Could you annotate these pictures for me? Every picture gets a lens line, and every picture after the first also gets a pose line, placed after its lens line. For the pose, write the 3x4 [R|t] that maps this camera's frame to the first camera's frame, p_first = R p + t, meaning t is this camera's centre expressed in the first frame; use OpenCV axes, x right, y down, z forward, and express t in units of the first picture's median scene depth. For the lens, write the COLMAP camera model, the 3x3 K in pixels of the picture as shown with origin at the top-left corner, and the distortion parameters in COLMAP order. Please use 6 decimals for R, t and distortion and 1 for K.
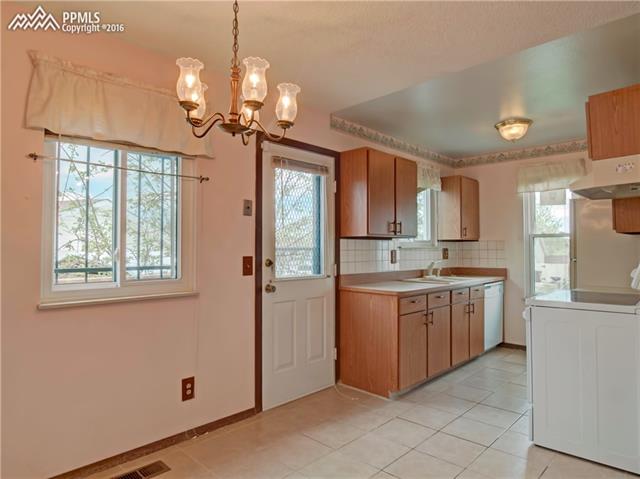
lens RADIAL K [[402.1, 0, 322.9], [0, 402.1, 240.3], [0, 0, 1]] dist [0.007916, 0.000714]
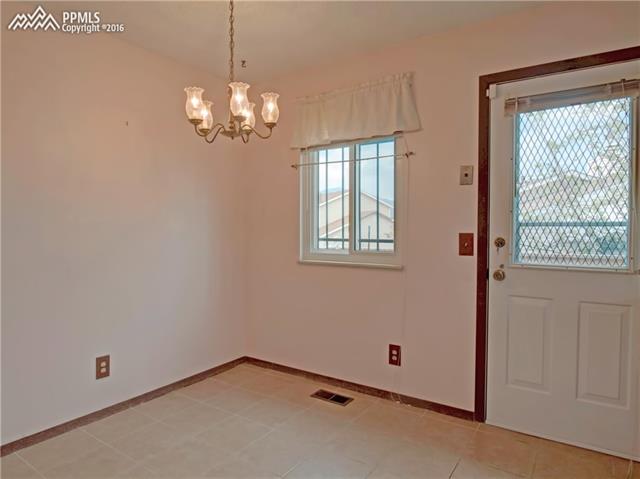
lens RADIAL K [[402.1, 0, 323.2], [0, 402.1, 238.9], [0, 0, 1]] dist [0.007916, 0.000714]
pose [[0.191846, 0.035175, -0.980795, 0.594835], [0.023264, 0.998914, 0.040375, 0.010814], [0.981149, -0.030562, 0.190819, 0.549493]]
